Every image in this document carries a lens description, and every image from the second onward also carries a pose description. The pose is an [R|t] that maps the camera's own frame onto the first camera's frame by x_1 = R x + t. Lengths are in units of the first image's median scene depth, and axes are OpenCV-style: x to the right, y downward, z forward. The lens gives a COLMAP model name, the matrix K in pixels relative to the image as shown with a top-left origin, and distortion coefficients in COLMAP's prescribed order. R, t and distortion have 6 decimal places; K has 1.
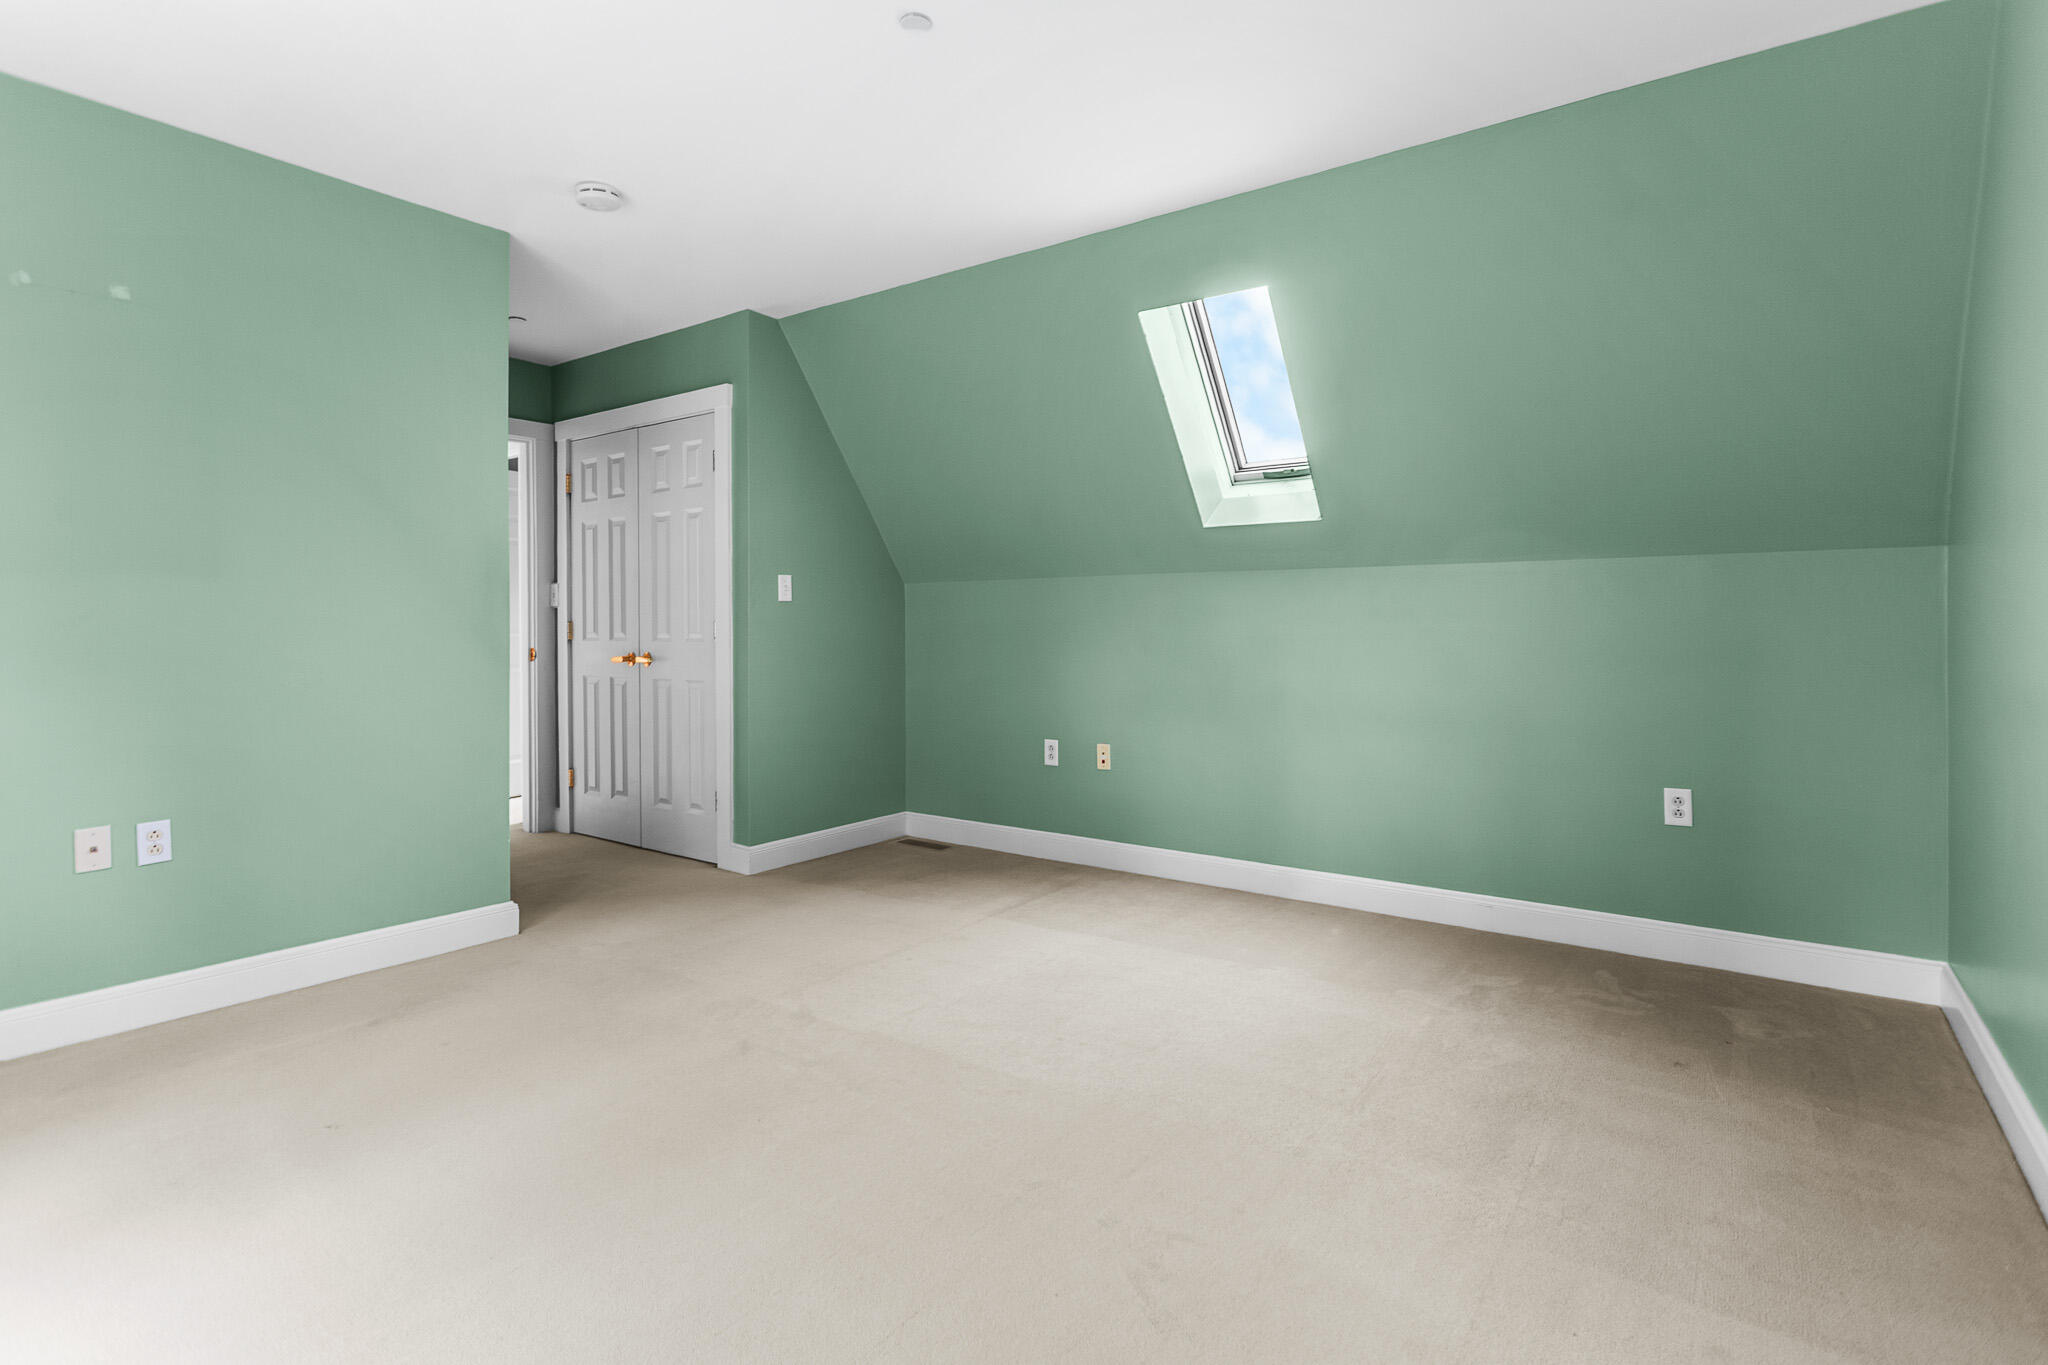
lens RADIAL K [[986.7, 0, 1026.5], [0, 986.7, 639.2], [0, 0, 1]] dist [0.001940, 0.001742]
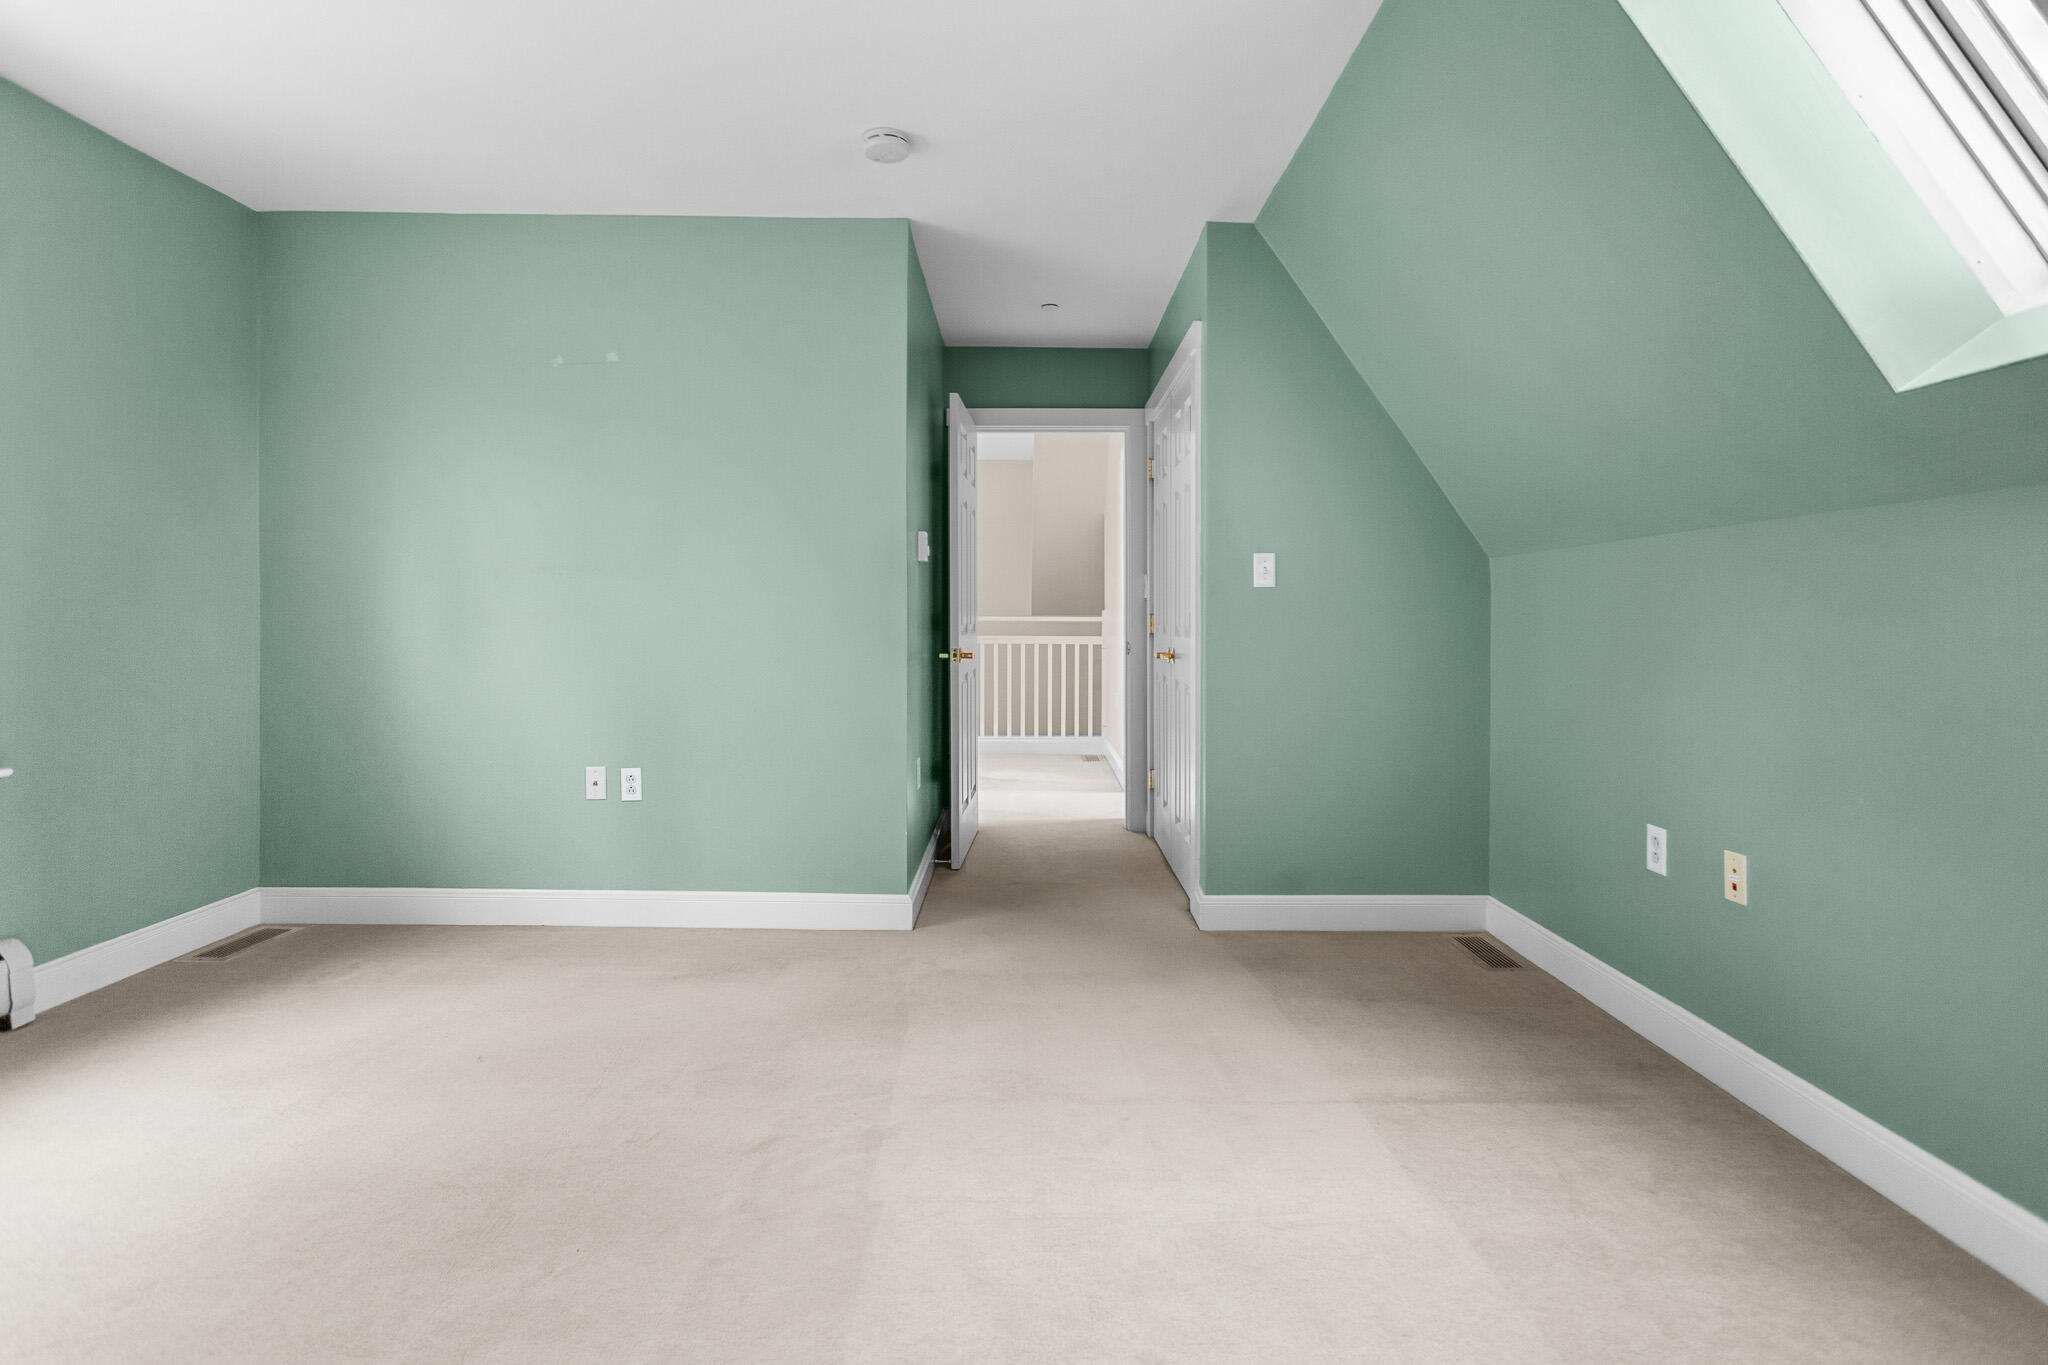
lens RADIAL K [[994.2, 0, 1028.8], [0, 994.2, 629.0], [0, 0, 1]] dist [-0.000388, -0.000525]
pose [[0.596163, 0.012989, -0.802759, 0.274081], [-0.019417, 0.999810, 0.001757, -0.004027], [0.802629, 0.014540, 0.596302, 0.396924]]
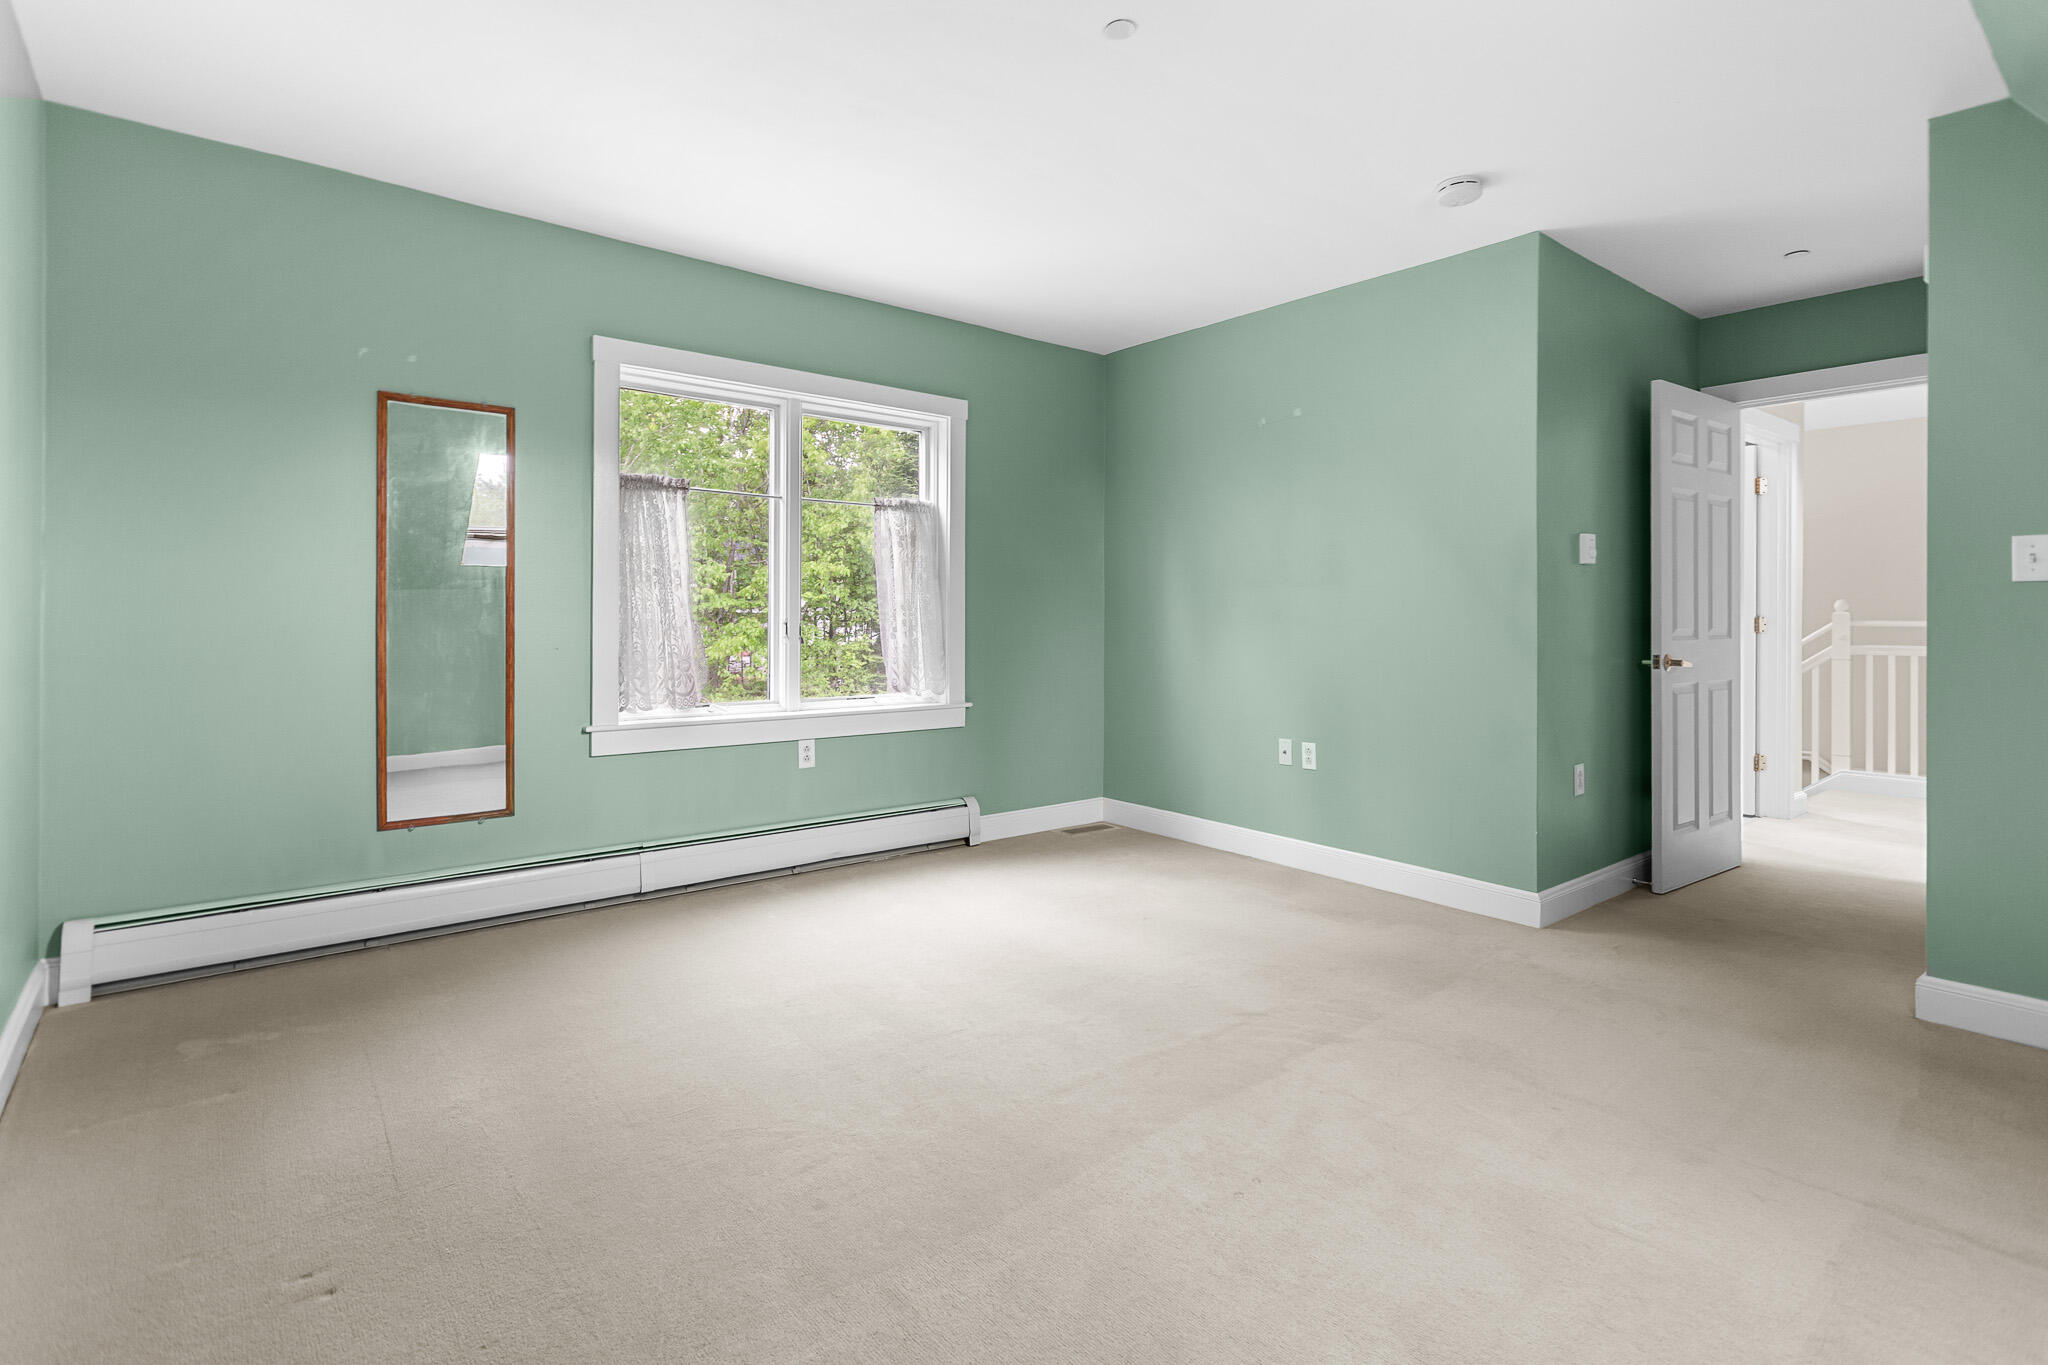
lens RADIAL K [[994.2, 0, 1028.8], [0, 994.2, 629.0], [0, 0, 1]] dist [-0.000388, -0.000525]
pose [[-0.252519, 0.011939, -0.967518, 0.463089], [-0.021627, 0.999604, 0.017980, -0.009005], [0.967350, 0.025465, -0.252161, 0.591854]]
